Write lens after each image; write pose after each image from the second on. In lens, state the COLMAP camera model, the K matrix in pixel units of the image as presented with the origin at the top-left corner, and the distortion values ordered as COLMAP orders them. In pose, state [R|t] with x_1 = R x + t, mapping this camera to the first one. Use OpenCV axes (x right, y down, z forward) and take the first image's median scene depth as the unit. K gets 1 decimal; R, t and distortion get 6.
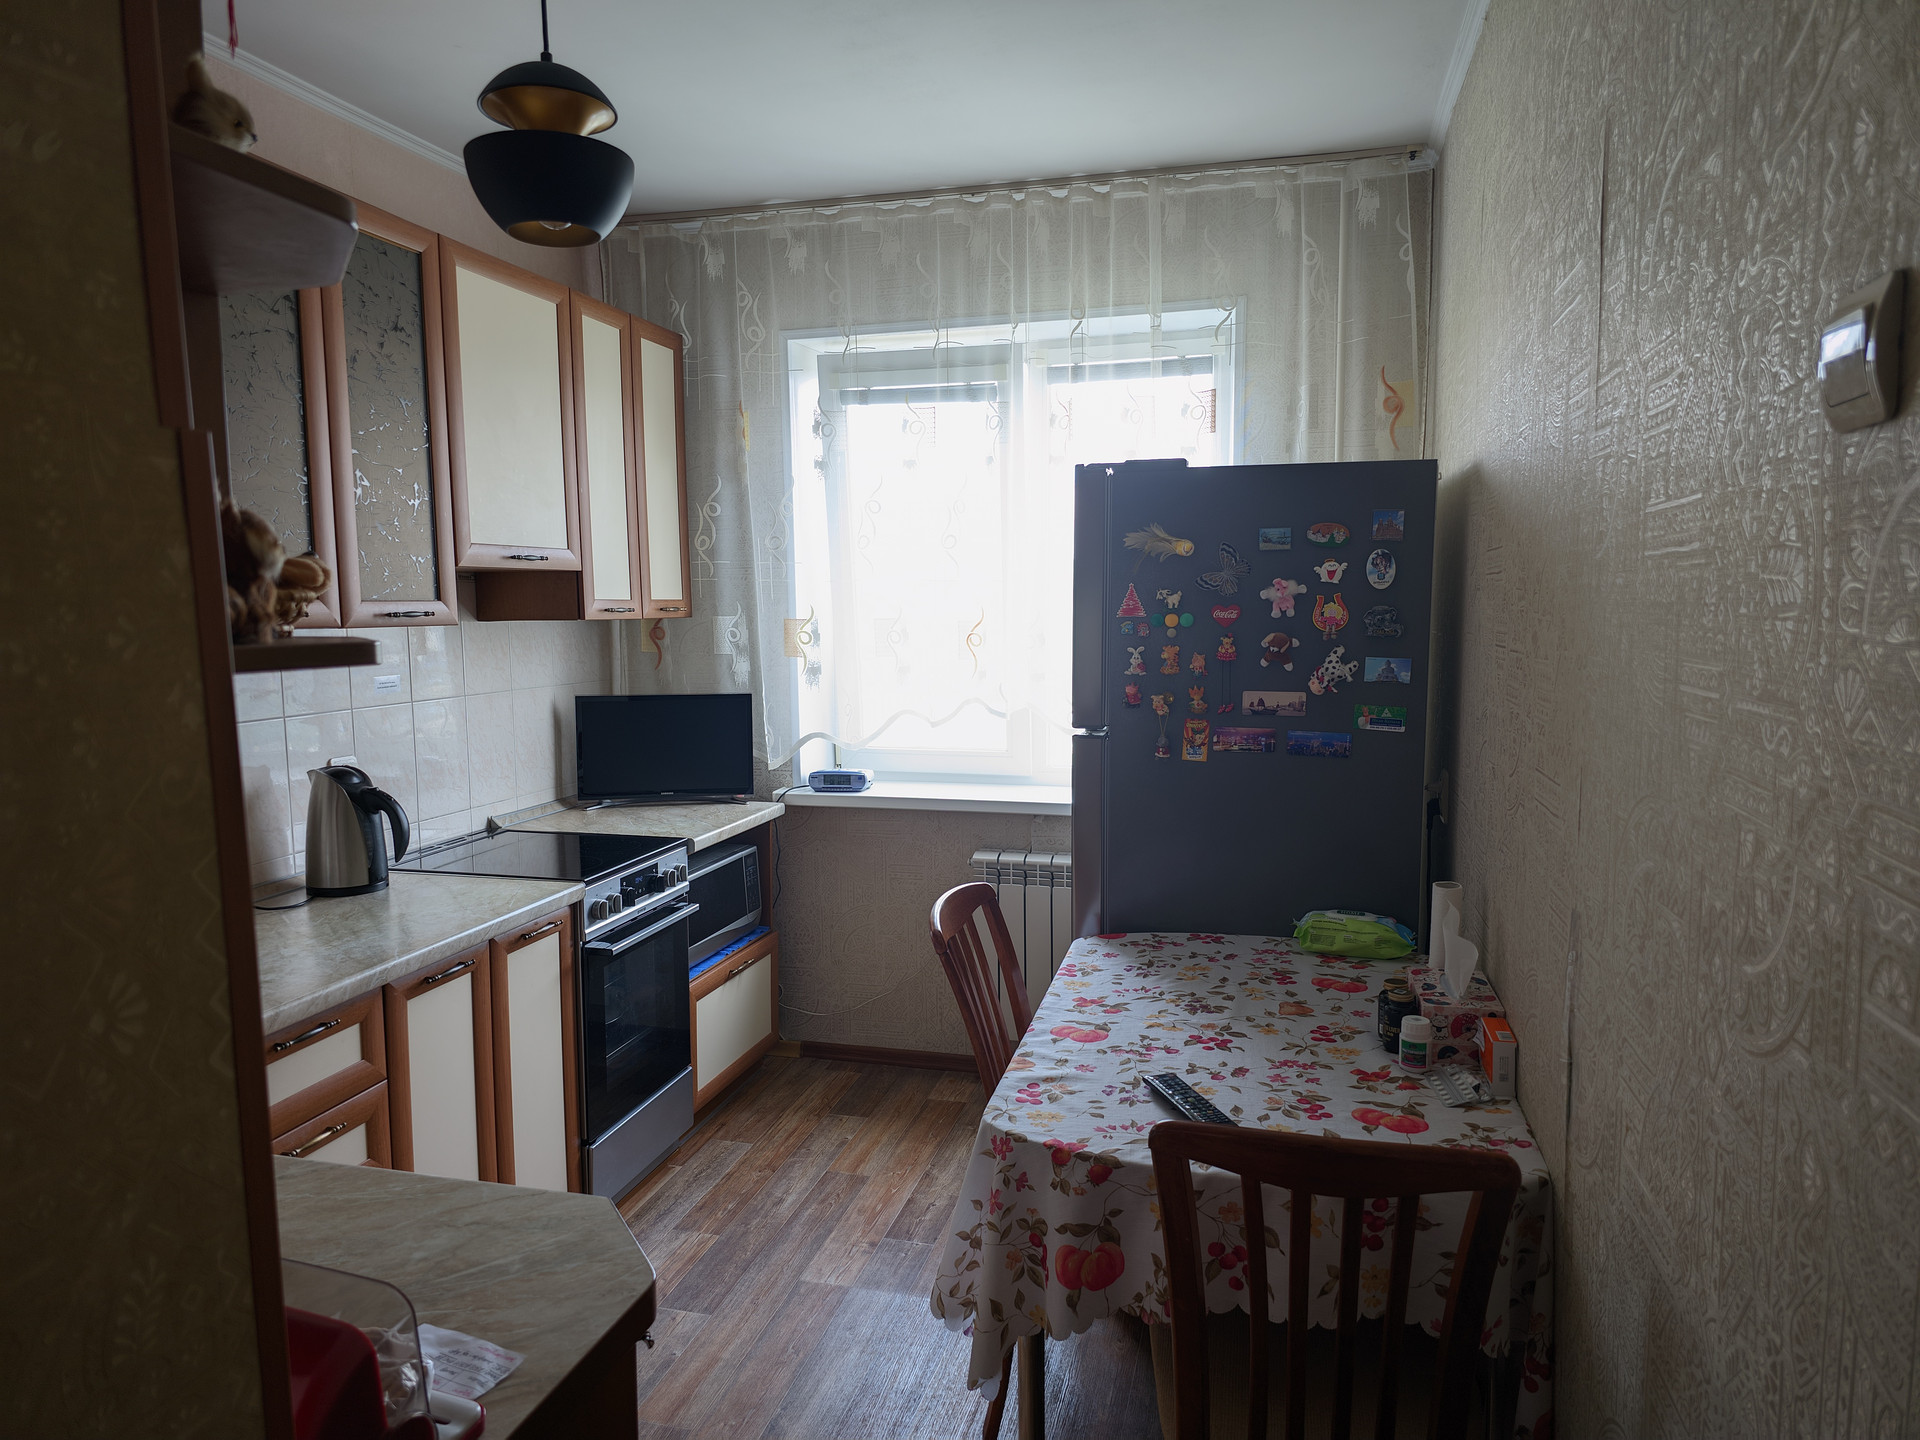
lens RADIAL K [[1236.8, 0, 950.8], [0, 1236.8, 731.3], [0, 0, 1]] dist [0.051488, -0.049976]
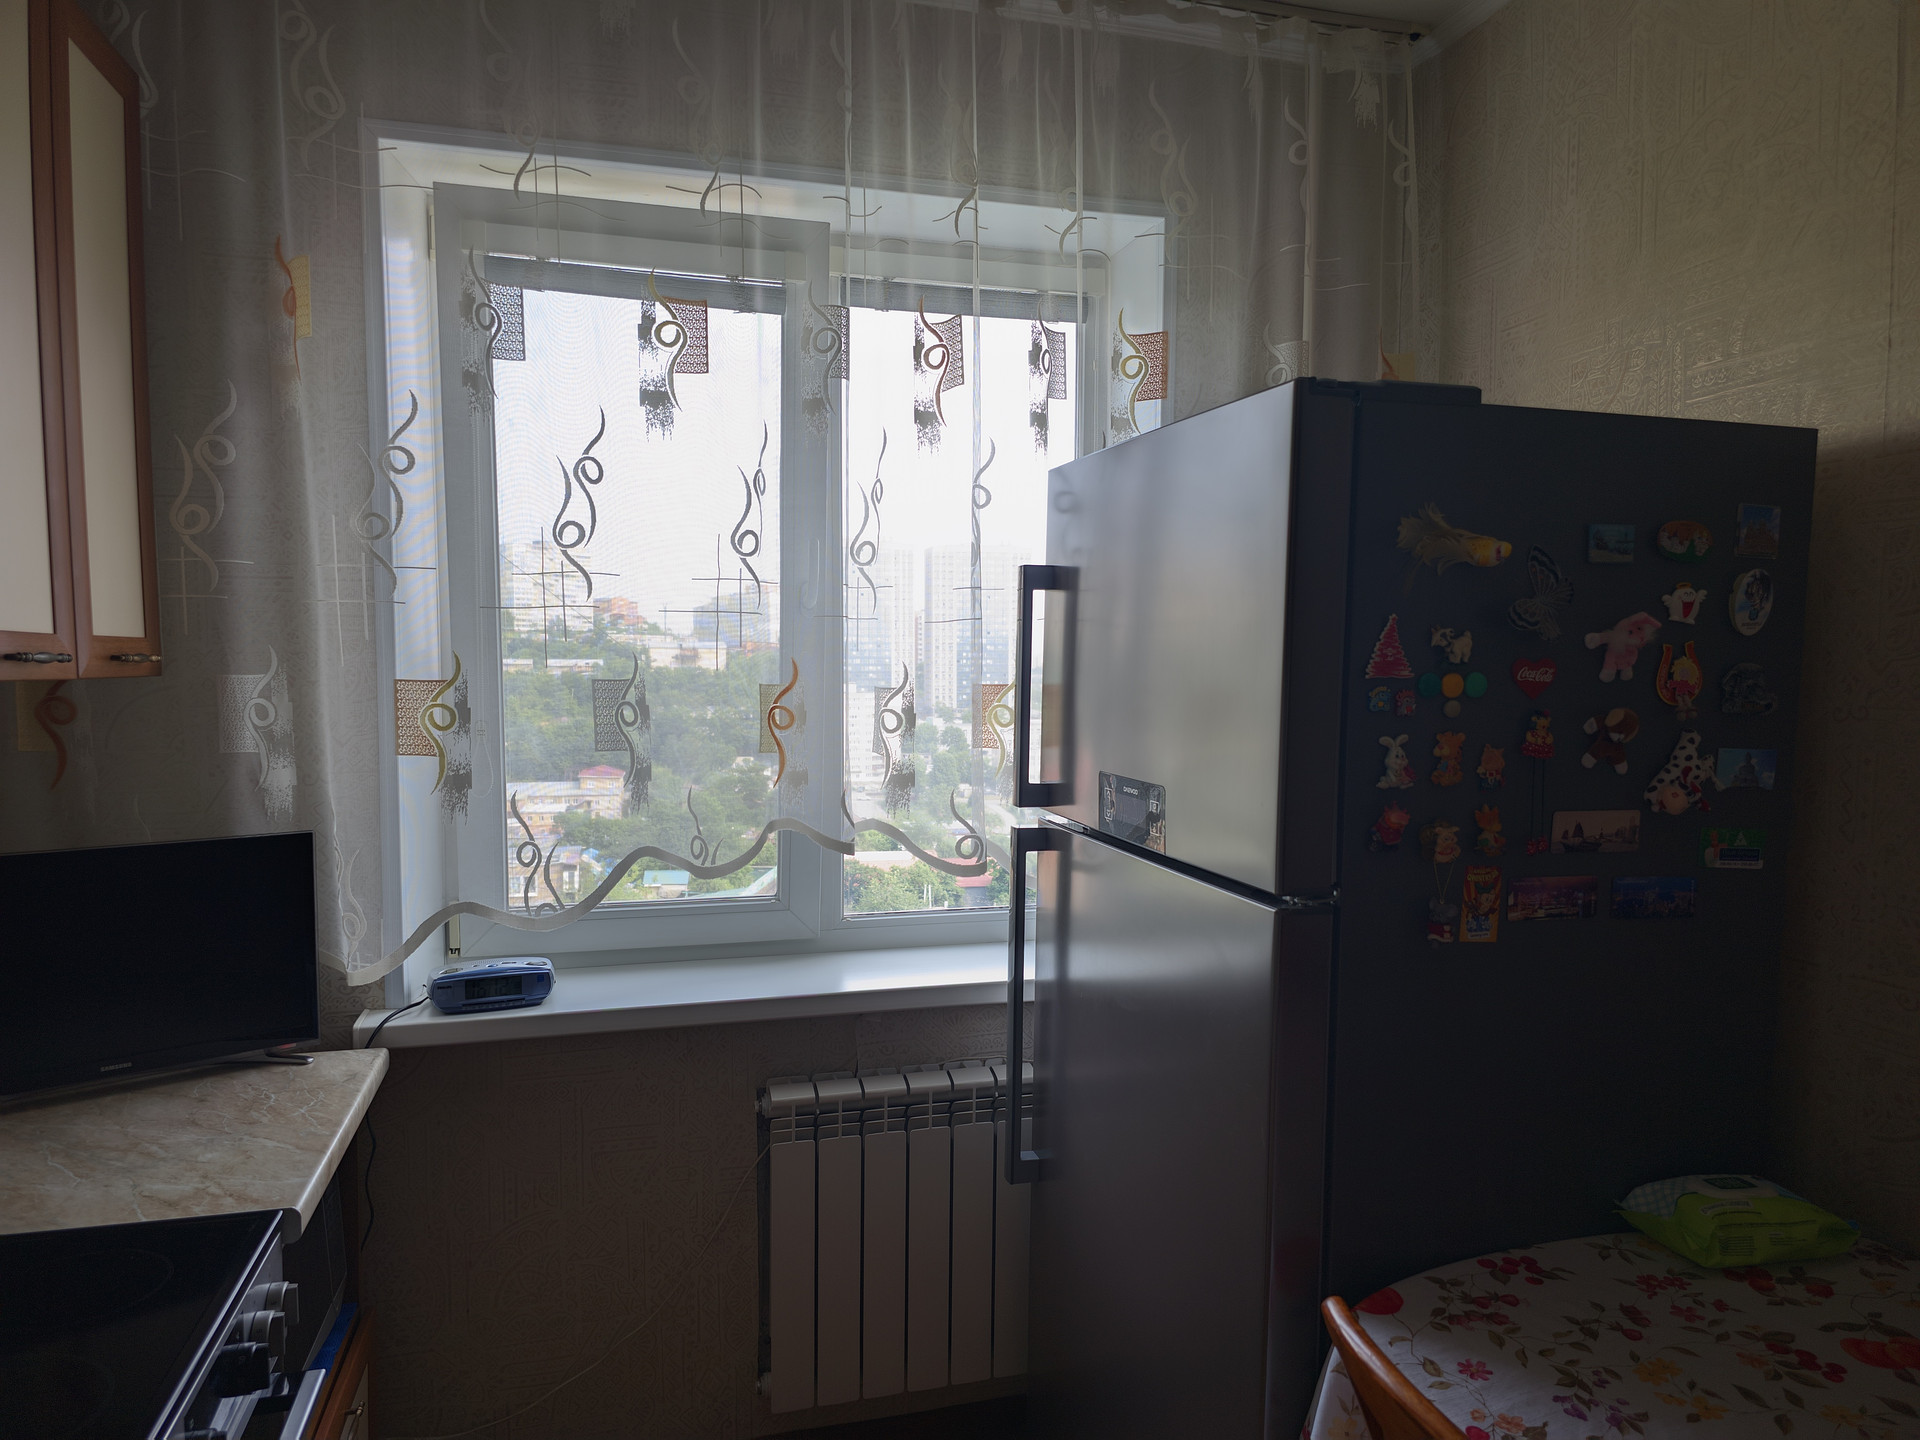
lens RADIAL K [[1239.0, 0, 926.0], [0, 1239.0, 744.7], [0, 0, 1]] dist [0.048262, -0.041443]
pose [[0.861374, -0.020844, 0.507543, -0.288302], [0.042376, 0.998624, -0.030907, -0.055984], [-0.506200, 0.048130, 0.861072, 0.639784]]
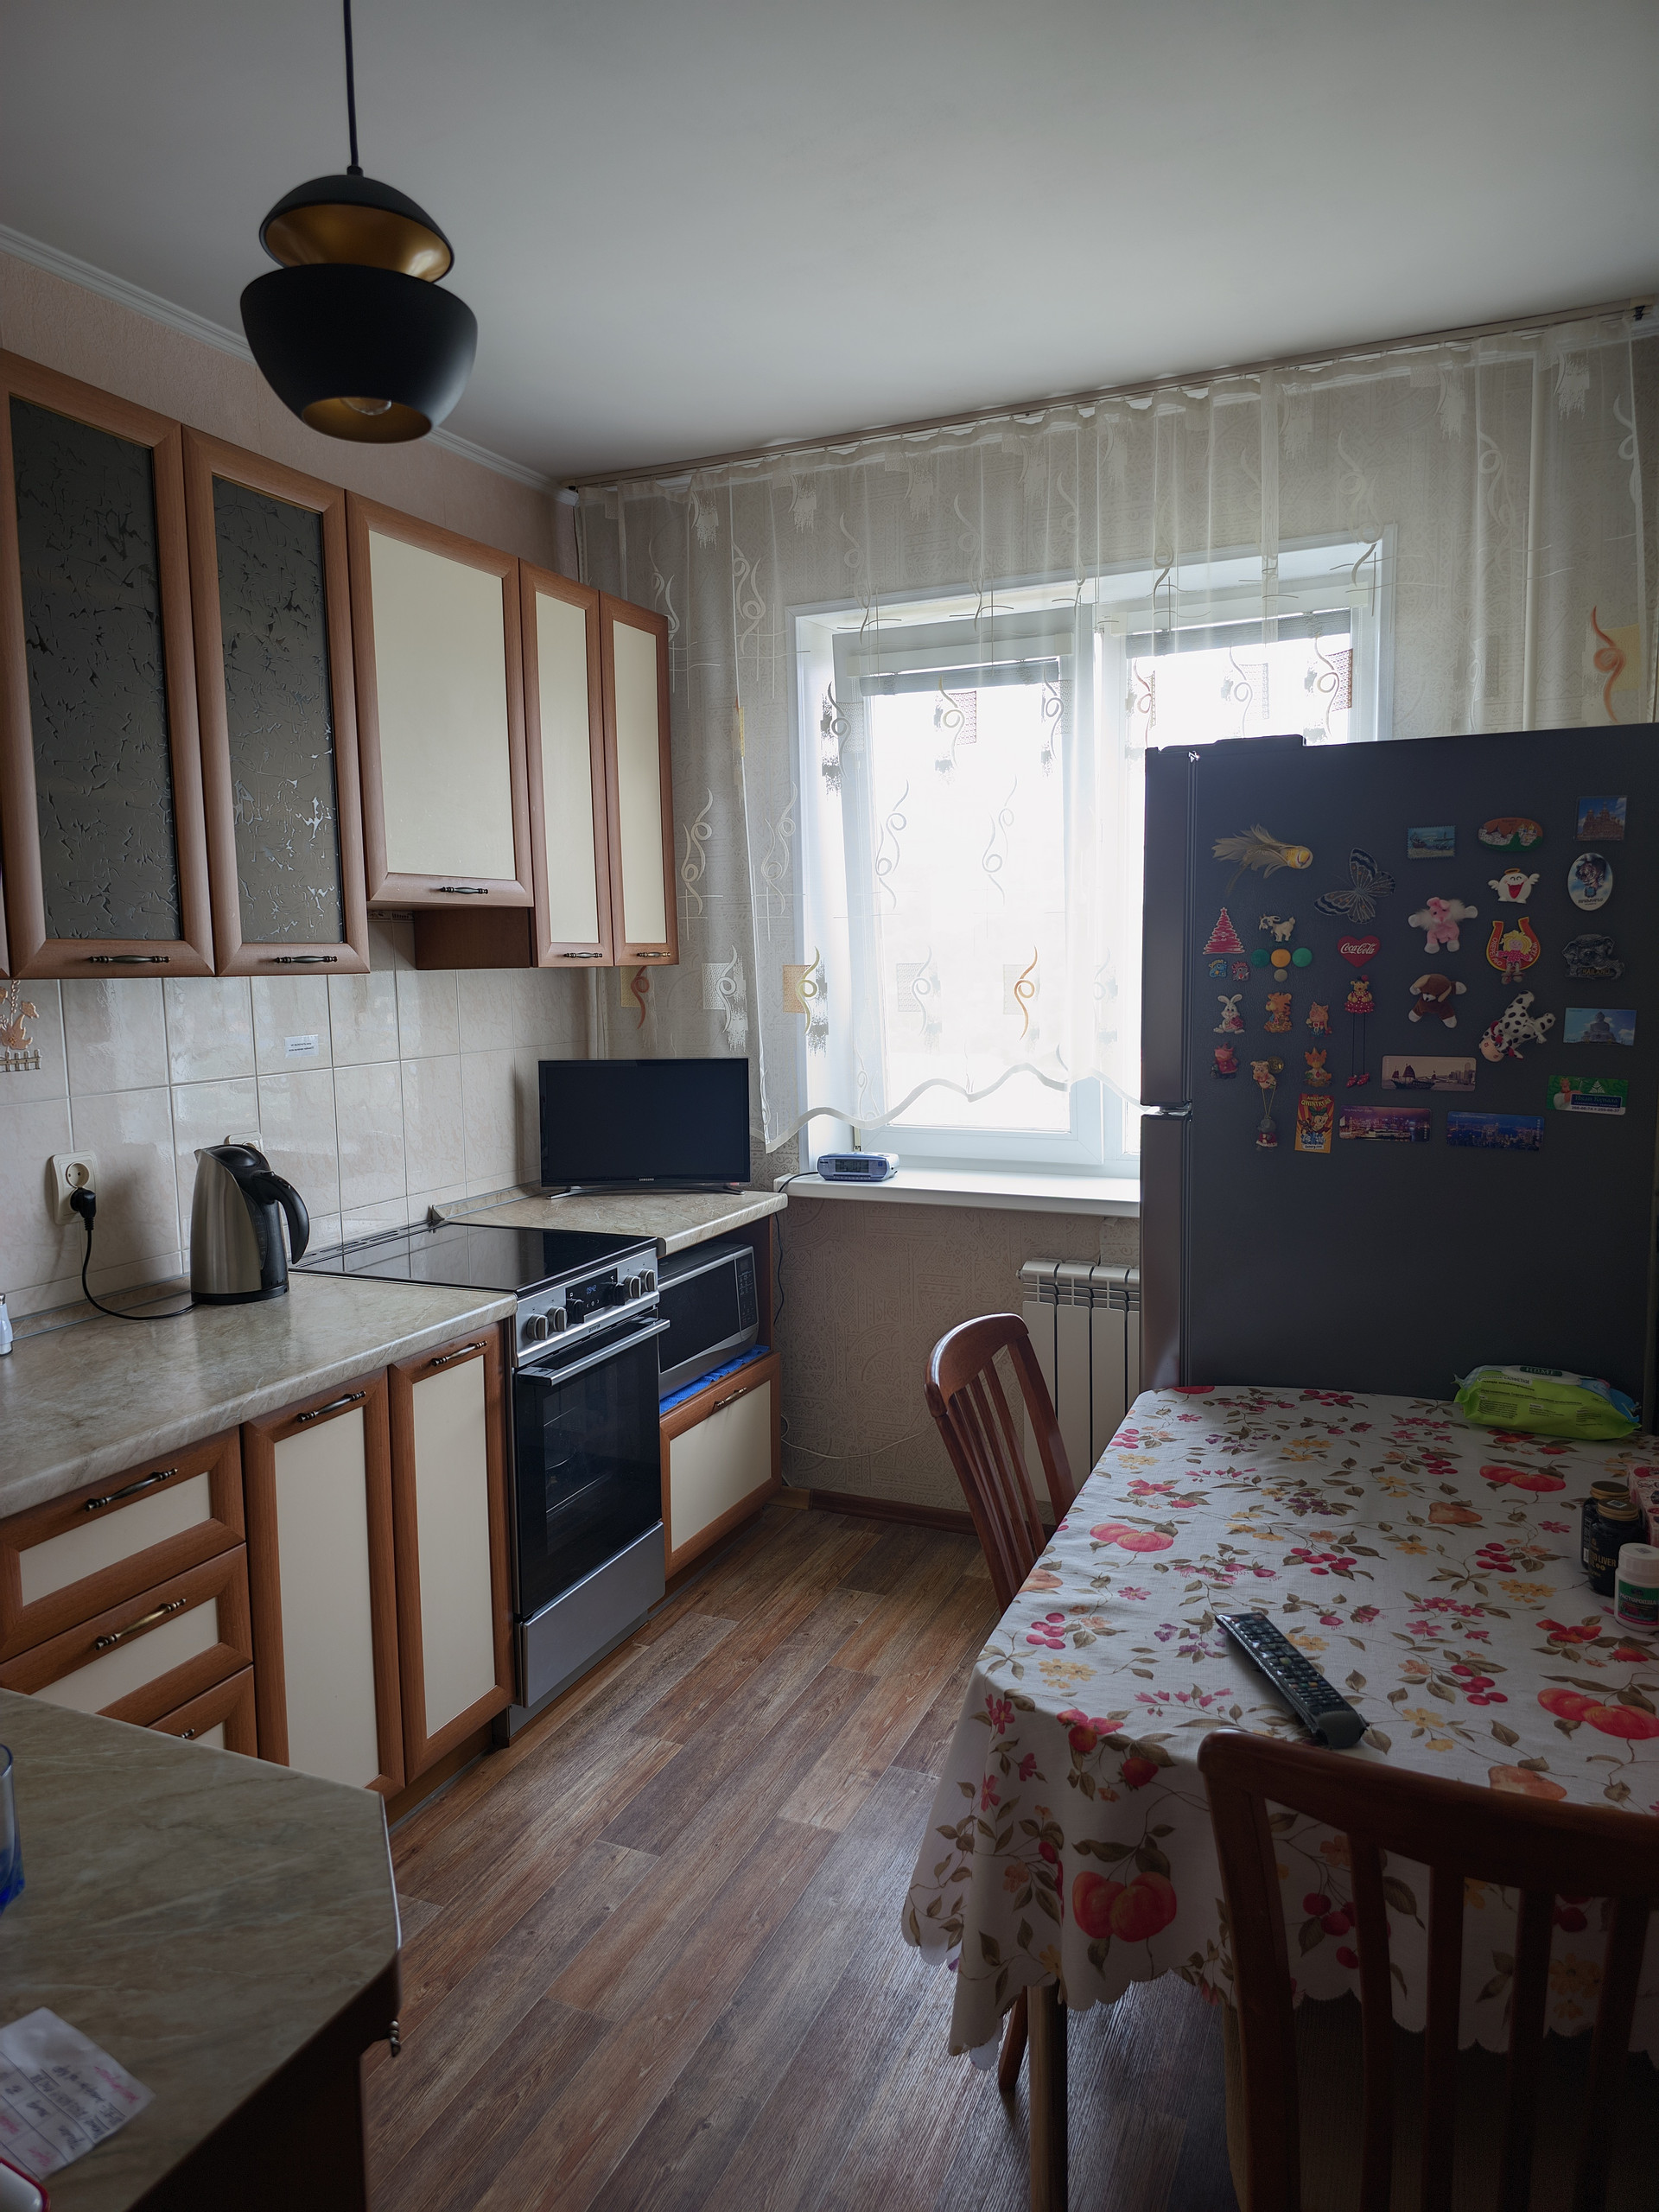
lens RADIAL K [[1424.9, 0, 821.7], [0, 1424.9, 1101.1], [0, 0, 1]] dist [0.051488, -0.049976]
pose [[0.988043, 0.006815, -0.154026, 0.041924], [-0.006826, 0.999977, 0.000453, -0.004398], [0.154026, 0.000604, 0.988067, 0.126257]]
